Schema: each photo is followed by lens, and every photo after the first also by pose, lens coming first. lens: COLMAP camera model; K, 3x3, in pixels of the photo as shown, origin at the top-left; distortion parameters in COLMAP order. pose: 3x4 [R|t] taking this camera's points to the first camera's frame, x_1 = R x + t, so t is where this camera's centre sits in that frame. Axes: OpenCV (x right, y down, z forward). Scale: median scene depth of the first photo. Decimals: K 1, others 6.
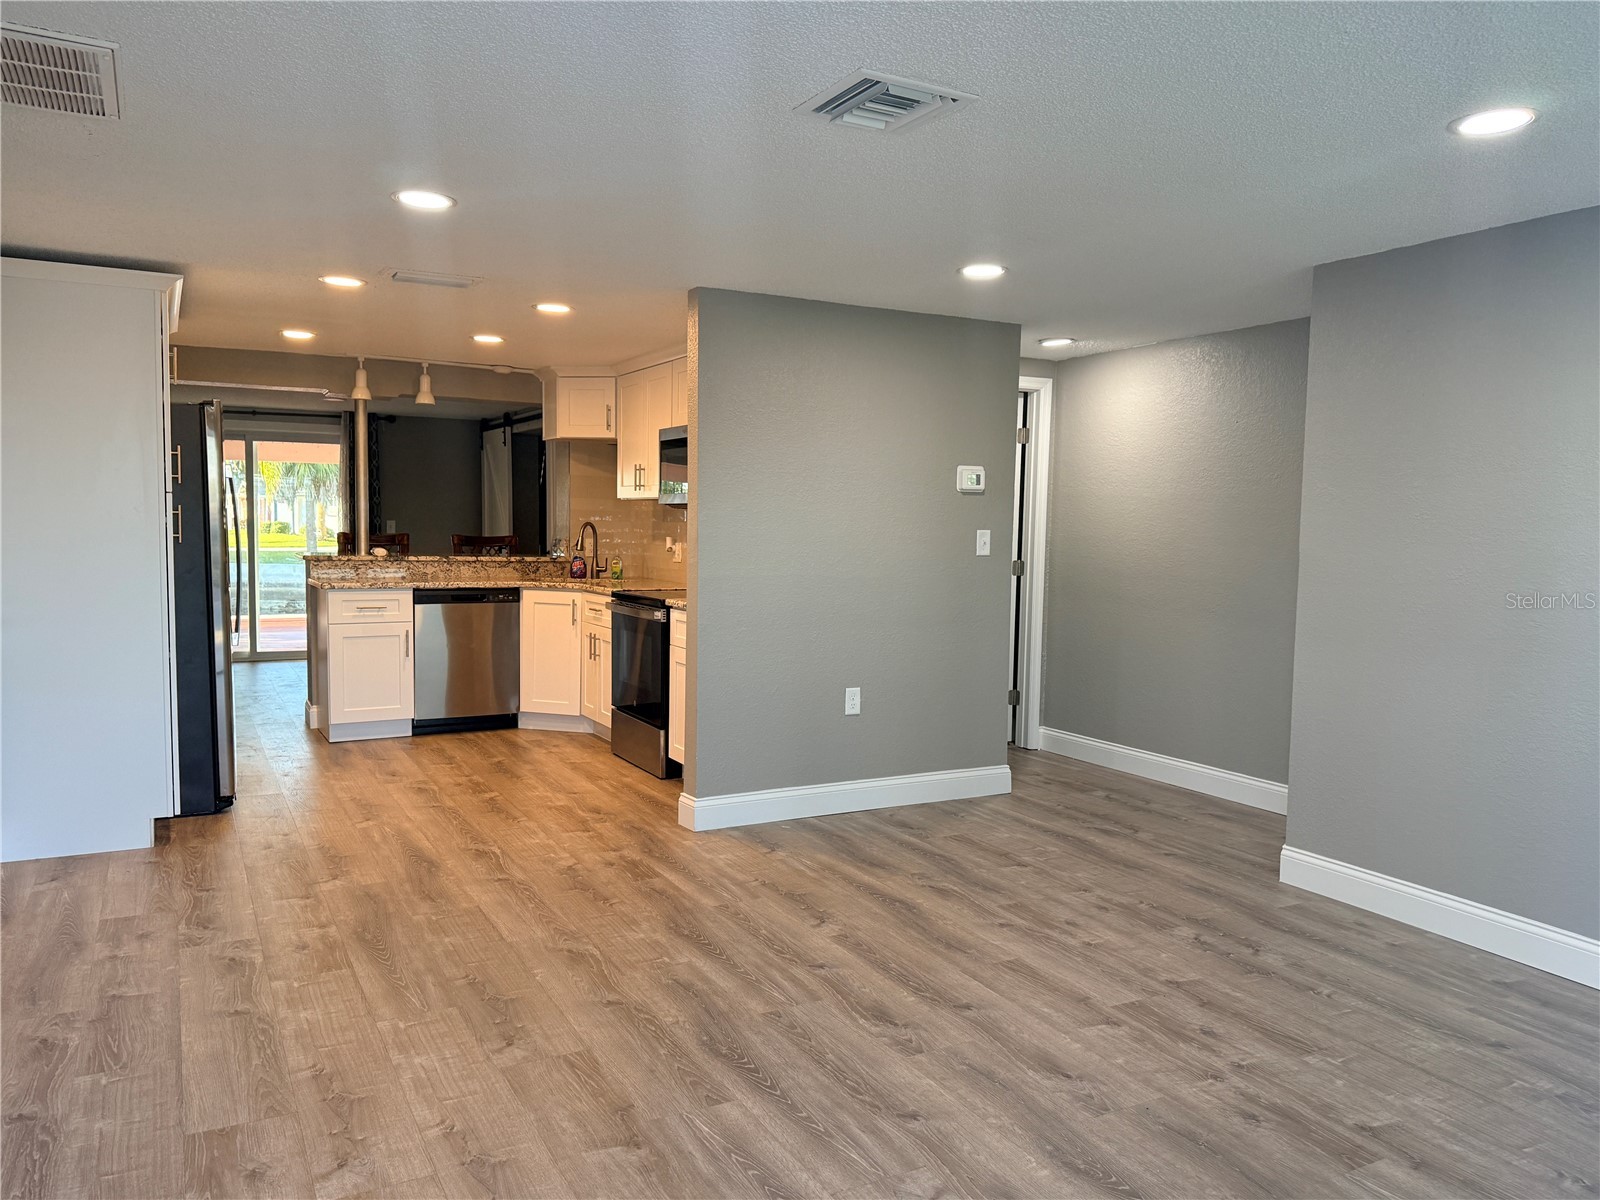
lens RADIAL K [[1183.1, 0, 817.7], [0, 1183.1, 602.3], [0, 0, 1]] dist [0.055291, -0.051594]
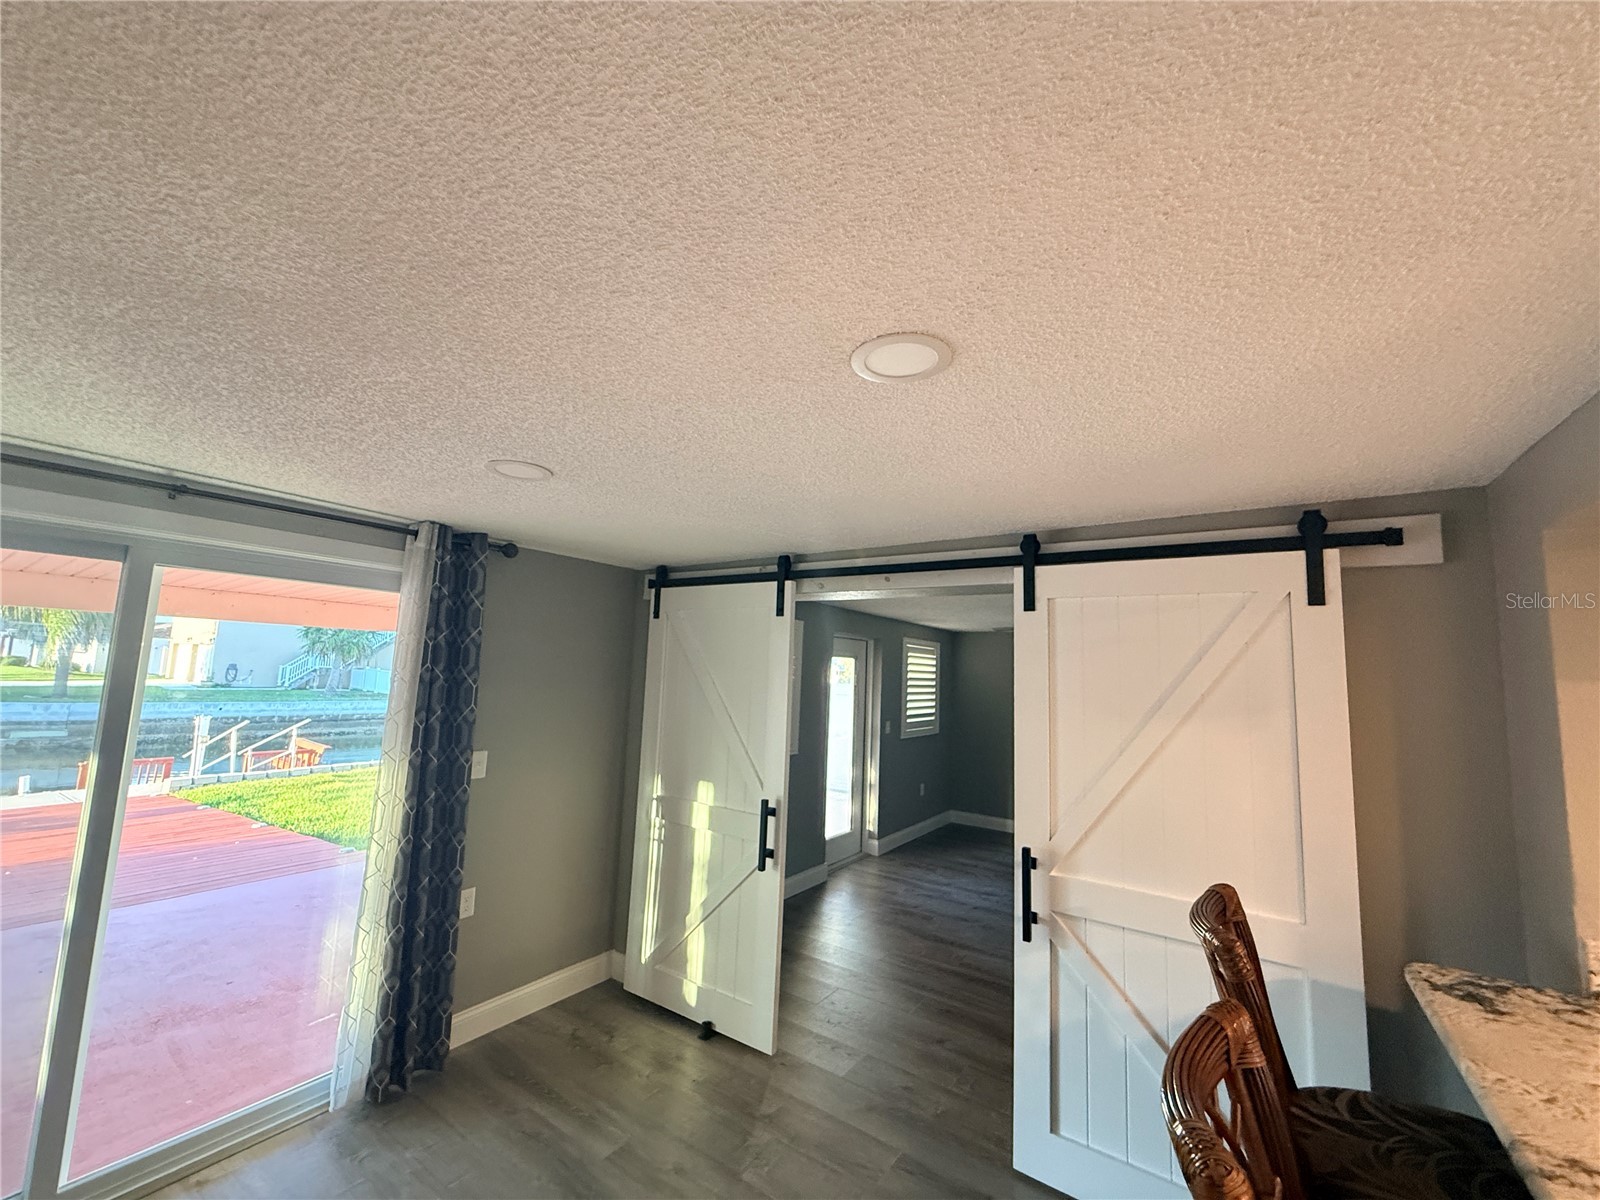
lens RADIAL K [[639.4, 0, 793.5], [0, 639.4, 599.2], [0, 0, 1]] dist [0.002902, -0.000321]
pose [[0.893813, 0.071706, 0.442669, -0.535177], [0.004518, 0.985643, -0.168783, -0.125994], [-0.448416, 0.152861, 0.880657, 1.027915]]
